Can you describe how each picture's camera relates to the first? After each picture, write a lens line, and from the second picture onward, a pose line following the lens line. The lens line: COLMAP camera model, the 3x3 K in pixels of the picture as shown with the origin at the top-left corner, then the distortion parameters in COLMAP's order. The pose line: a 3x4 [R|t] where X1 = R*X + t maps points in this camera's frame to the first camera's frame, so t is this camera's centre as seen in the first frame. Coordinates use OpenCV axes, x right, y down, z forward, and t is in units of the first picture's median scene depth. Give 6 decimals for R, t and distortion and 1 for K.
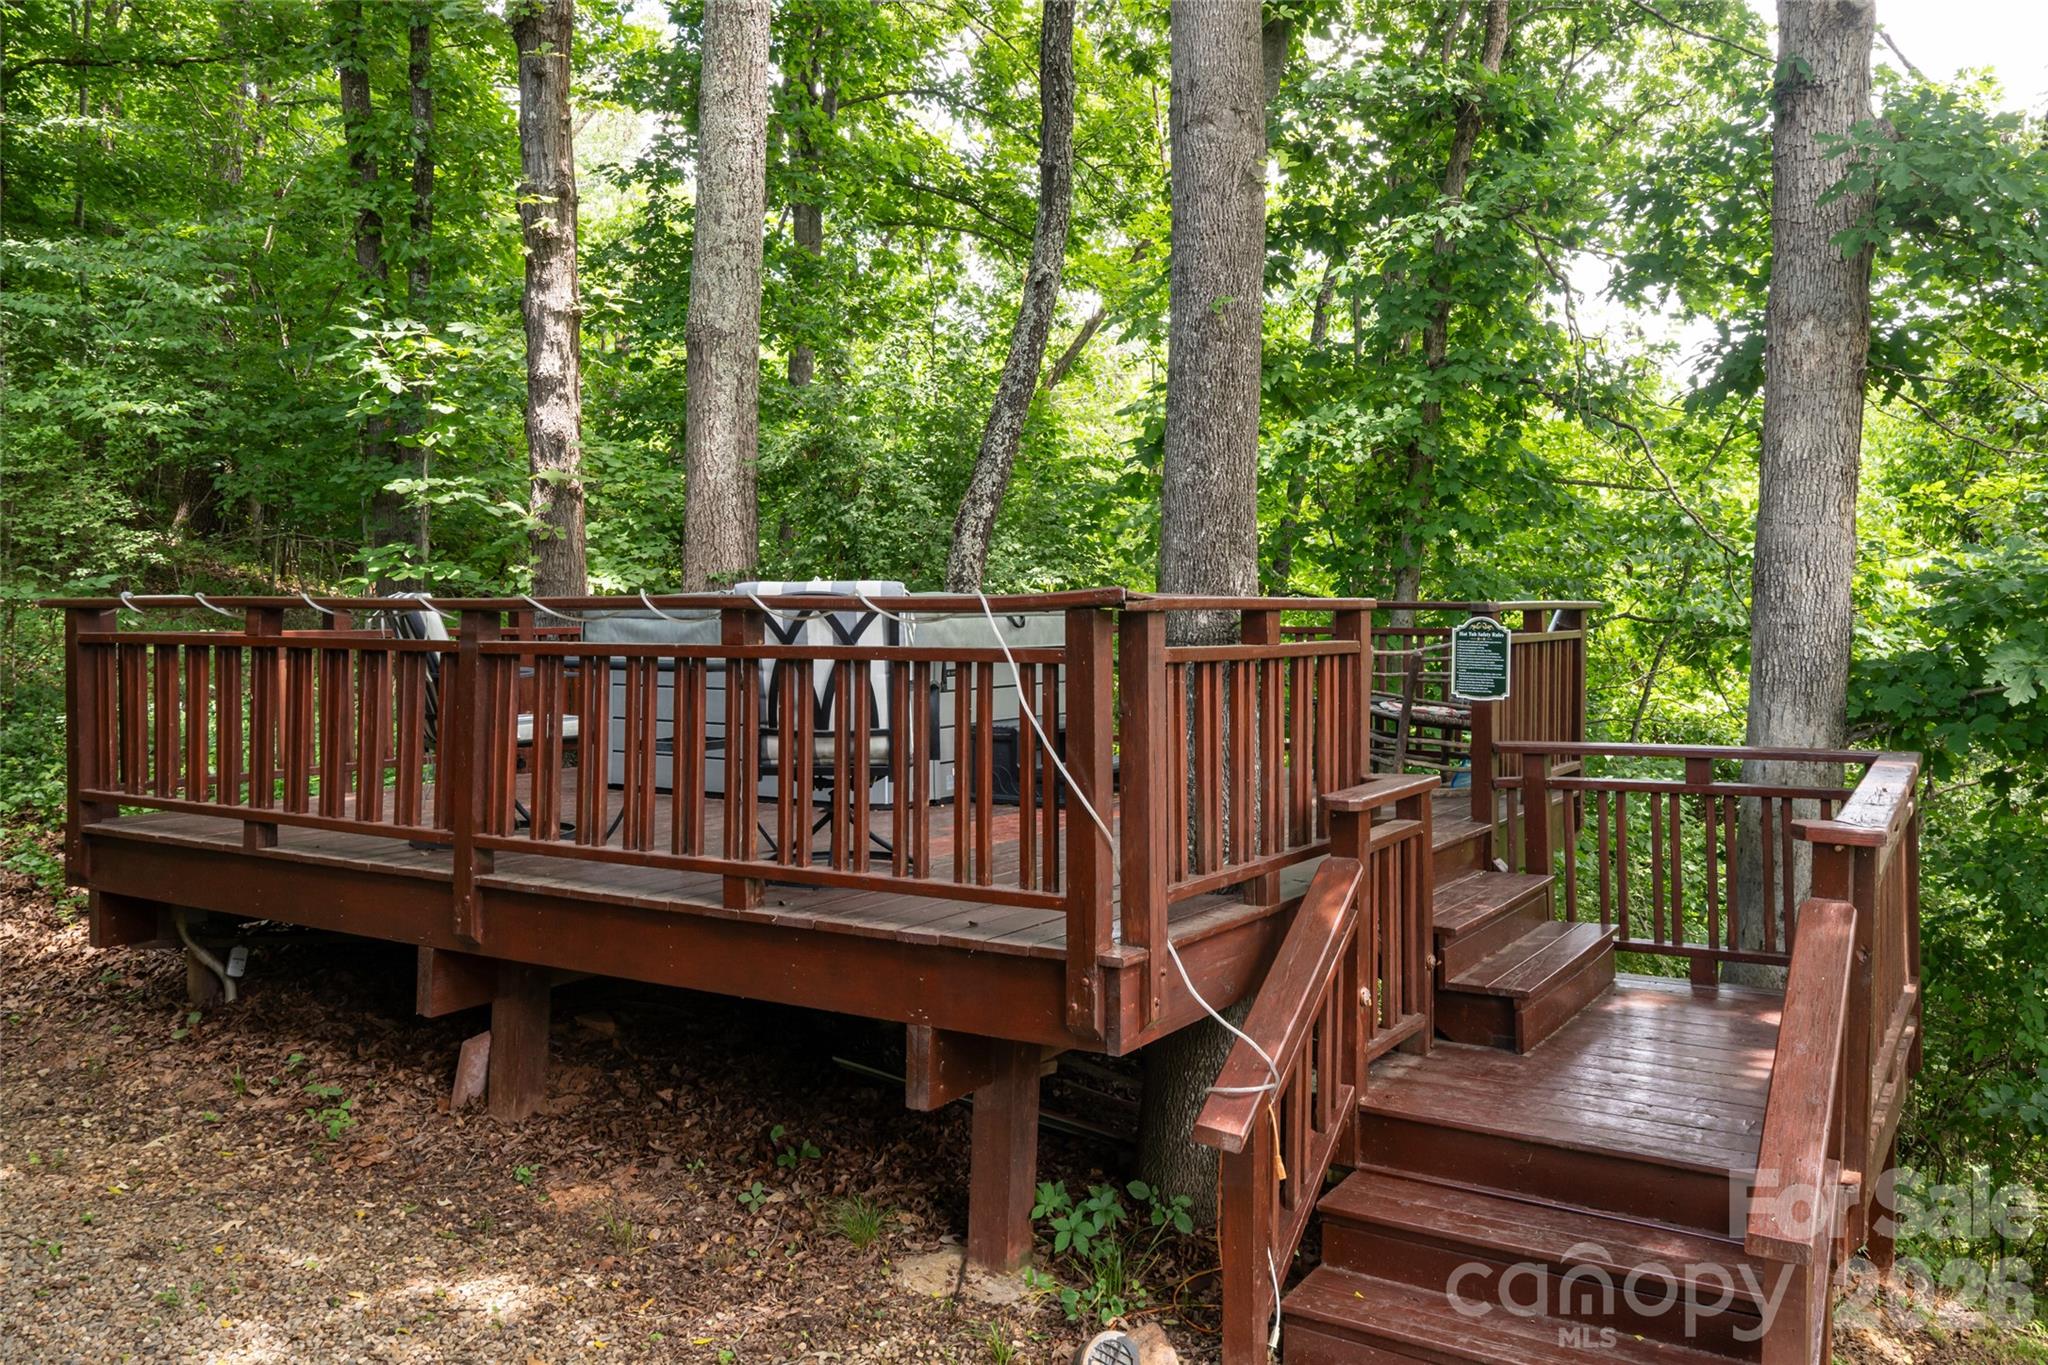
lens RADIAL K [[1558.6, 0, 1024.9], [0, 1558.6, 657.9], [0, 0, 1]] dist [0.000826, 0.000256]
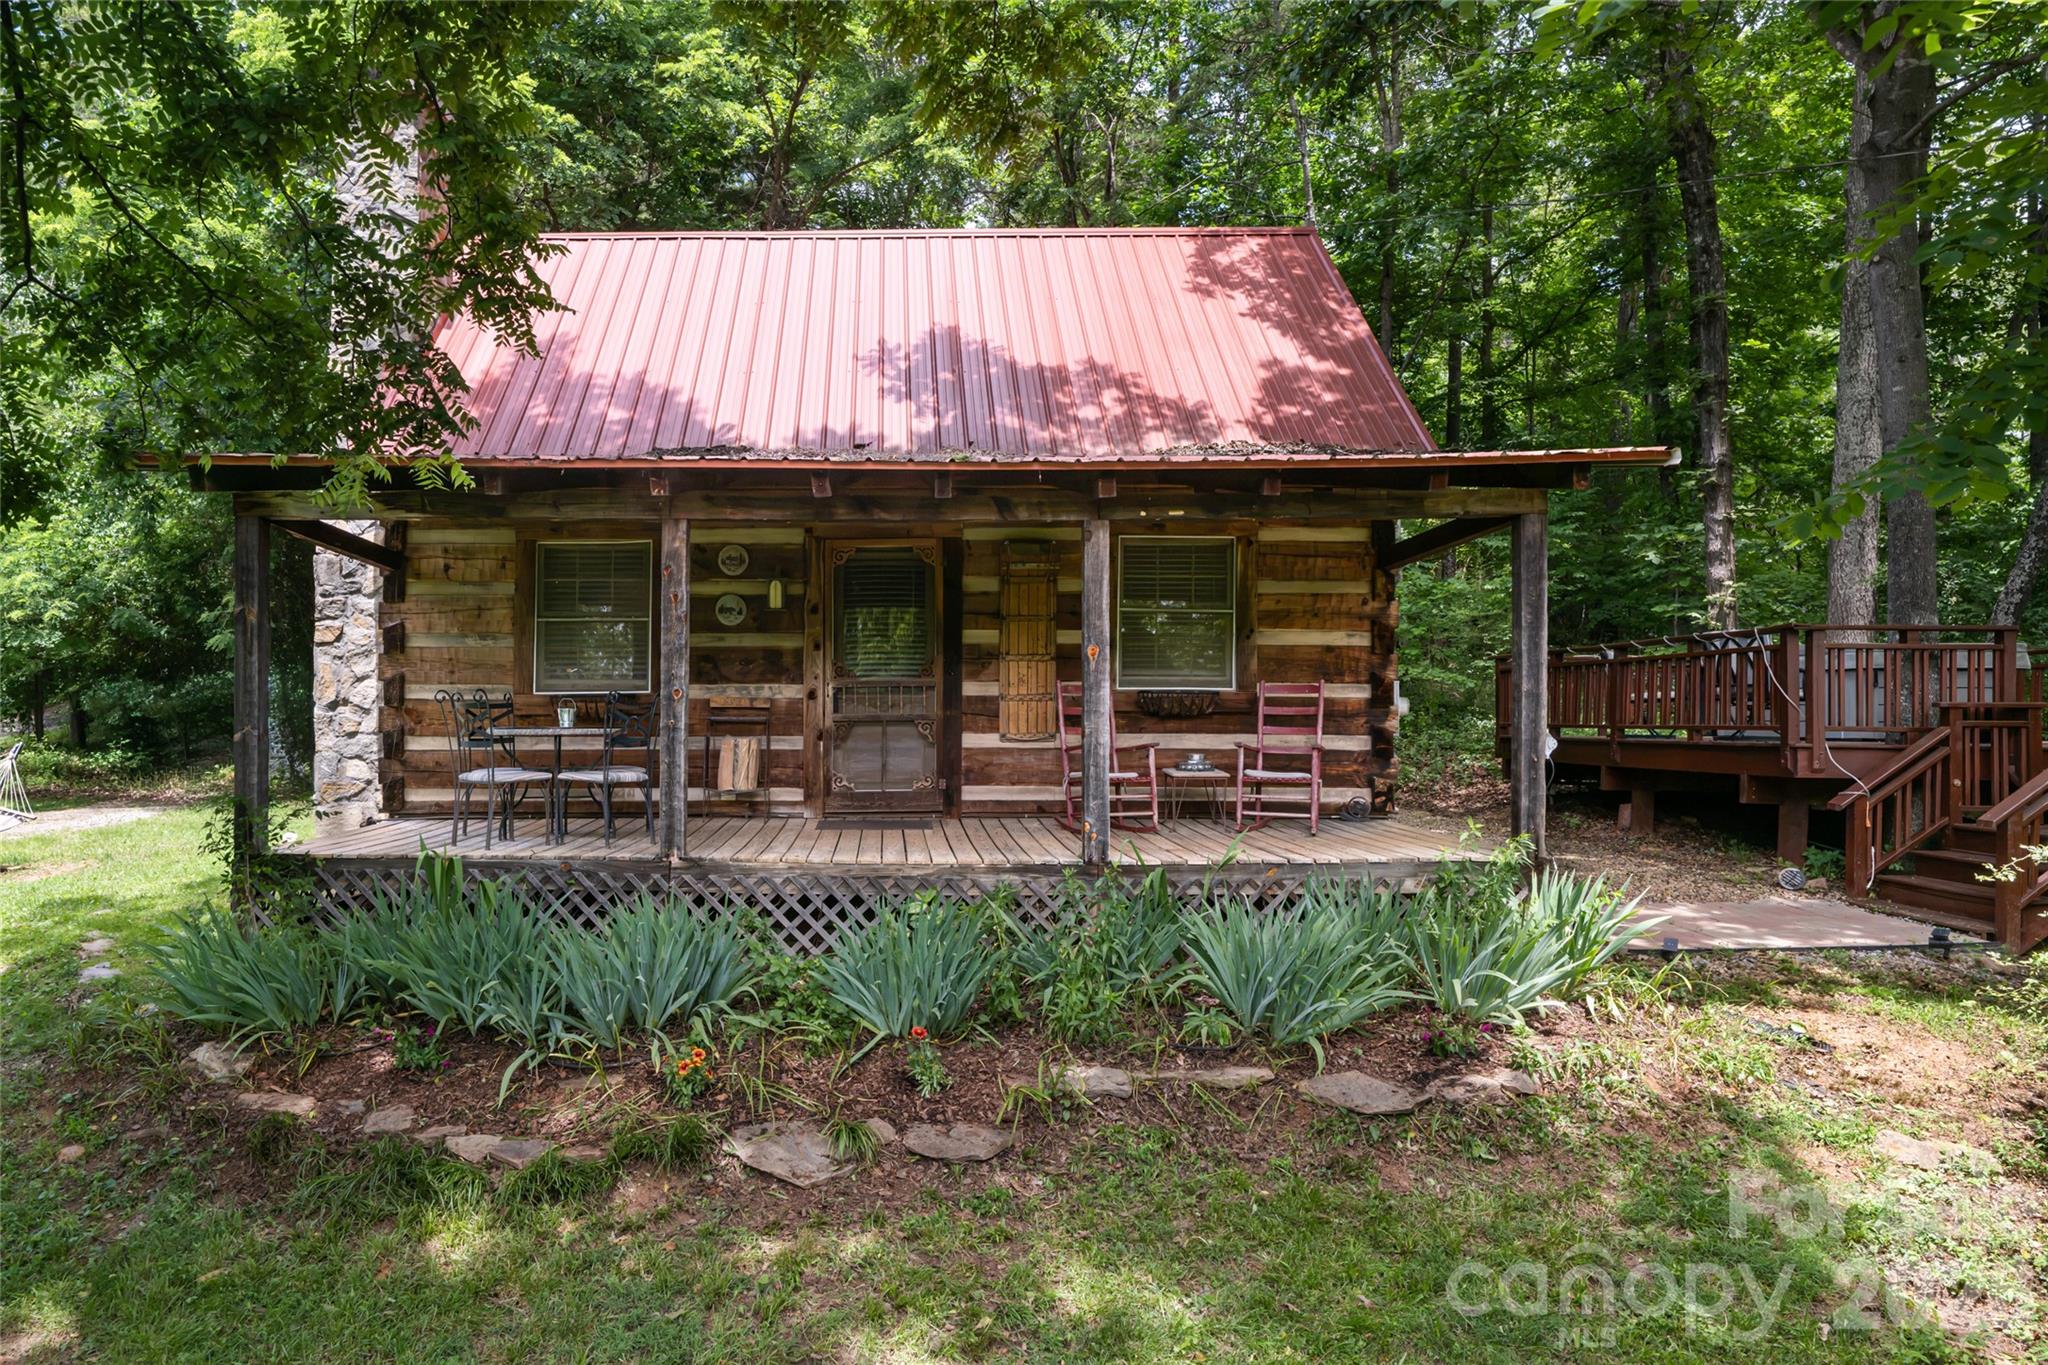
lens RADIAL K [[1110.0, 0, 1024.0], [0, 1110.0, 682.5], [0, 0, 1]] dist [-0.000277, -0.000033]
pose [[0.553788, -0.016078, -0.832502, 0.534025], [-0.030718, 0.998738, -0.039722, 0.106484], [0.832091, 0.047571, 0.552595, -0.752252]]
